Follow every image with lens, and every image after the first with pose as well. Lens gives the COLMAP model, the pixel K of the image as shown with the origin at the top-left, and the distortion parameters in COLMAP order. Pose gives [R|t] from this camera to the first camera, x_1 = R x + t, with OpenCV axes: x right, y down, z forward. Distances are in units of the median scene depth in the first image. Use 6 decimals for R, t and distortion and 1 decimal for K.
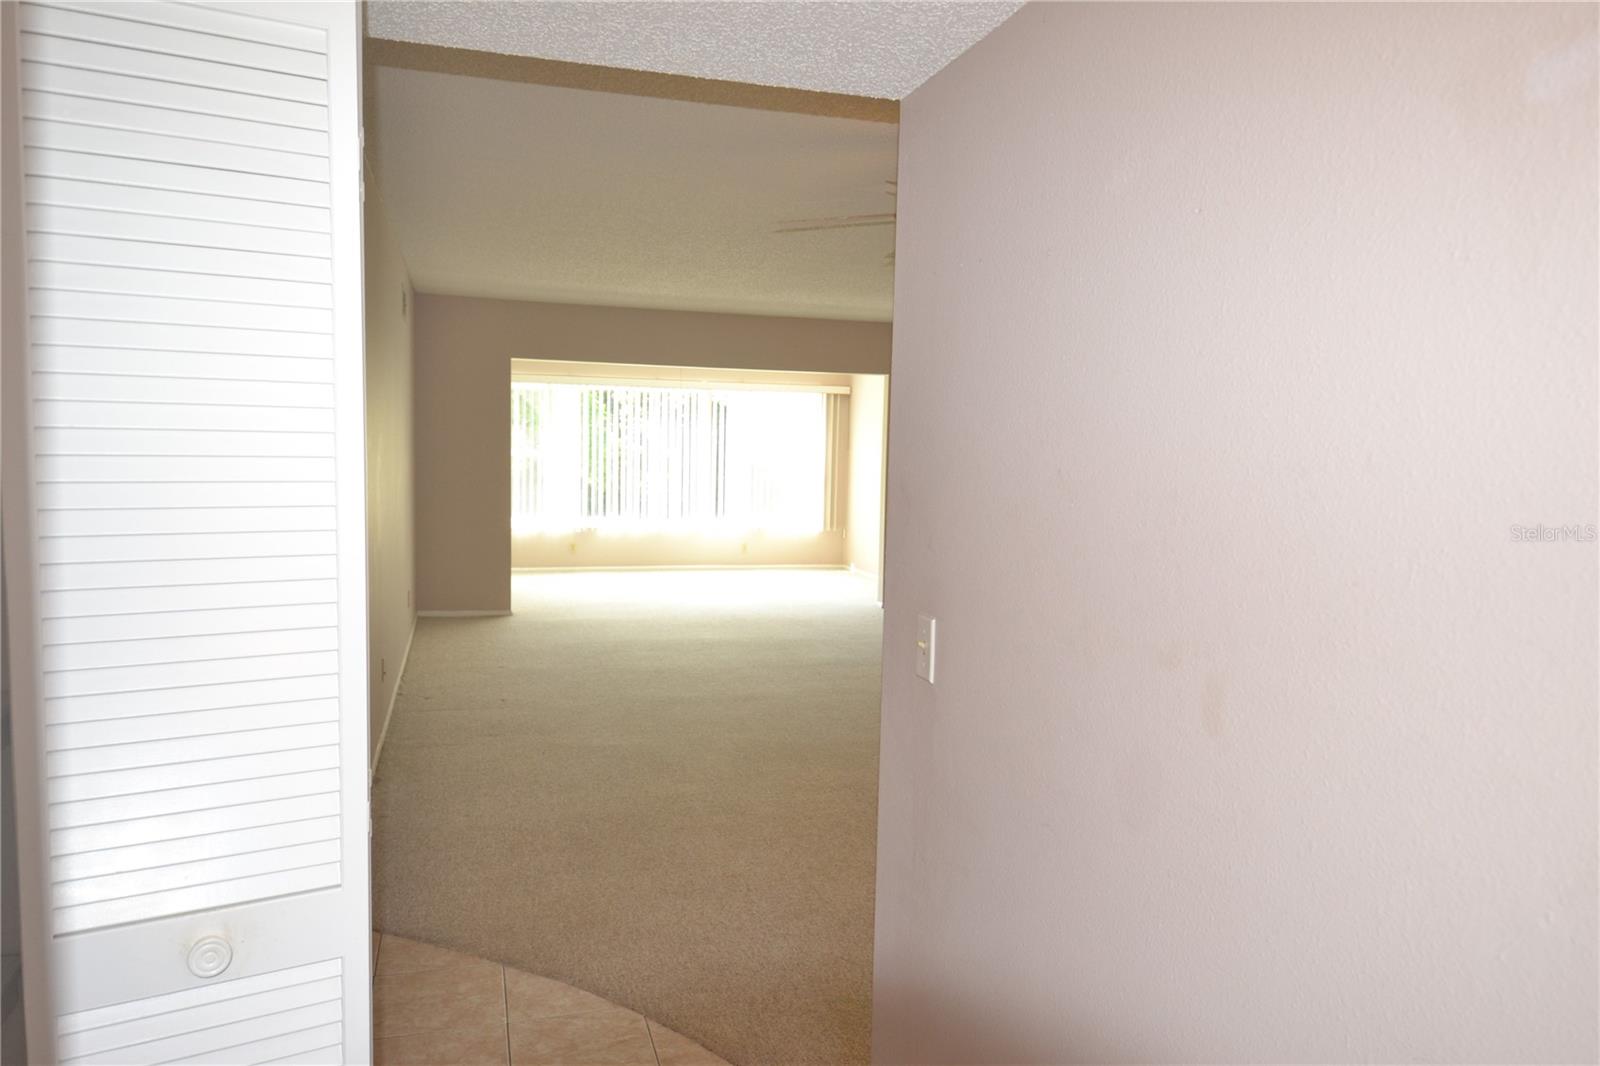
lens RADIAL K [[1111.8, 0, 797.9], [0, 1111.8, 531.3], [0, 0, 1]] dist [0.053163, -0.064846]
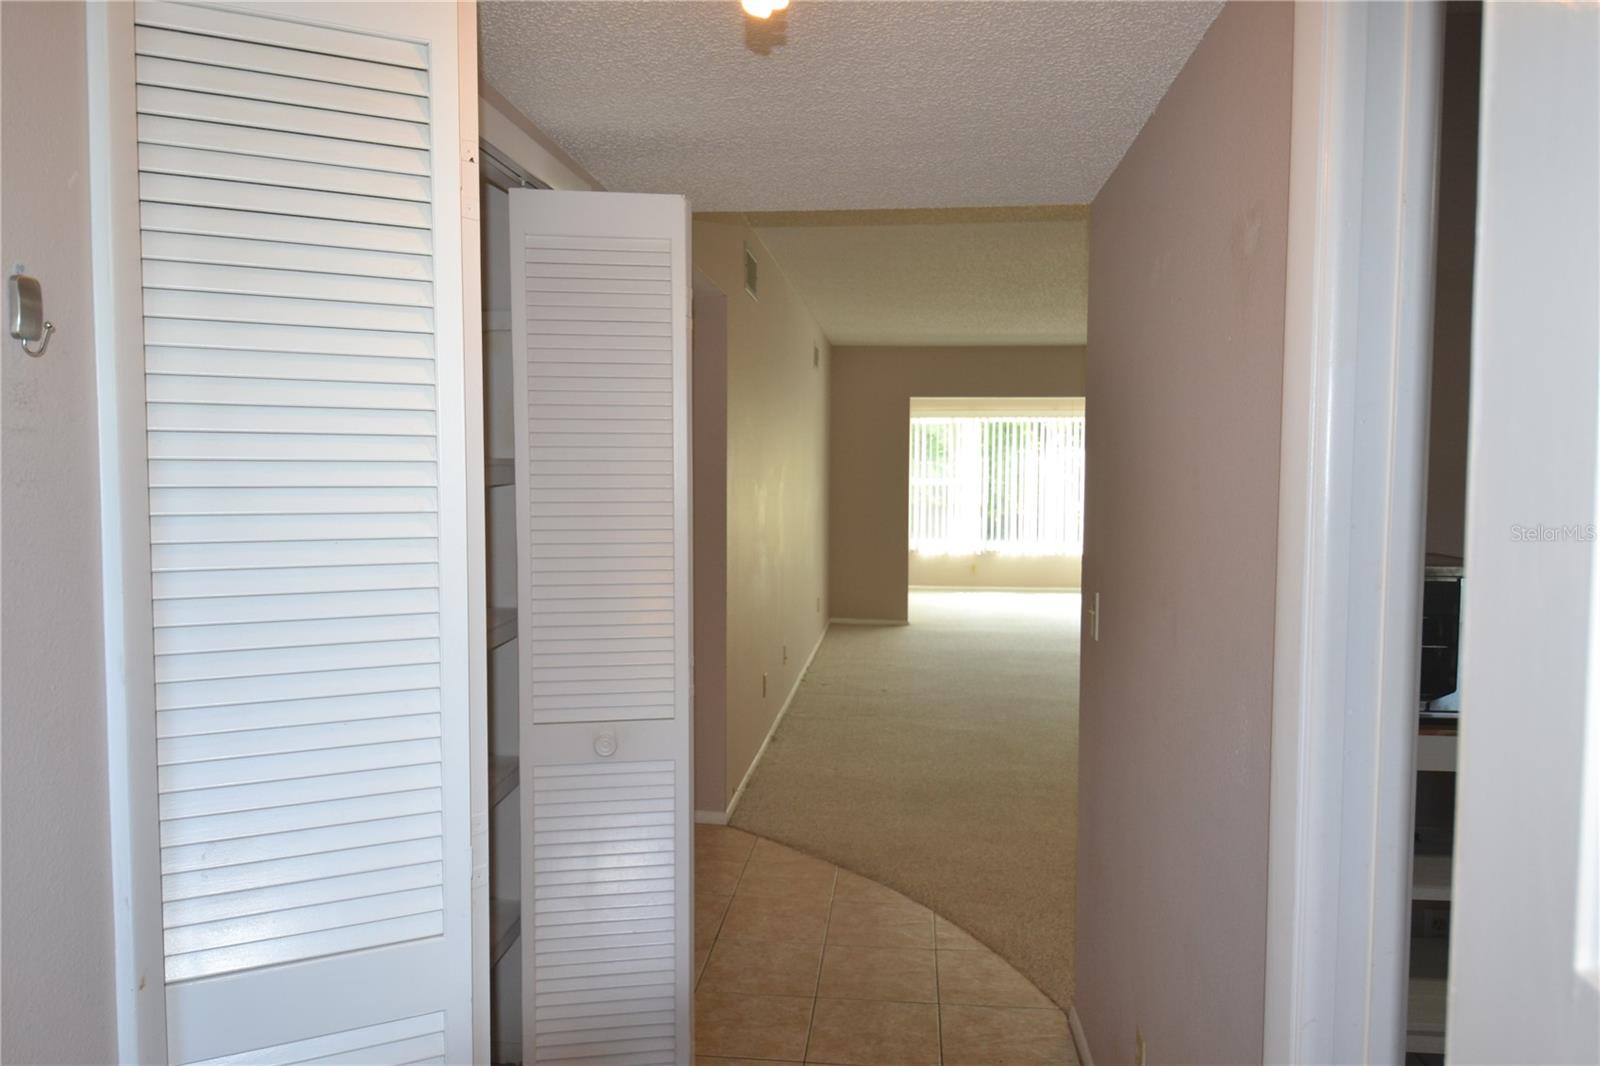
lens RADIAL K [[1111.8, 0, 797.9], [0, 1111.8, 531.3], [0, 0, 1]] dist [0.053163, -0.064846]
pose [[0.925543, 0.004271, -0.378620, 0.078588], [-0.014478, 0.999604, -0.024115, 0.011471], [0.378367, 0.027802, 0.925238, -0.099915]]
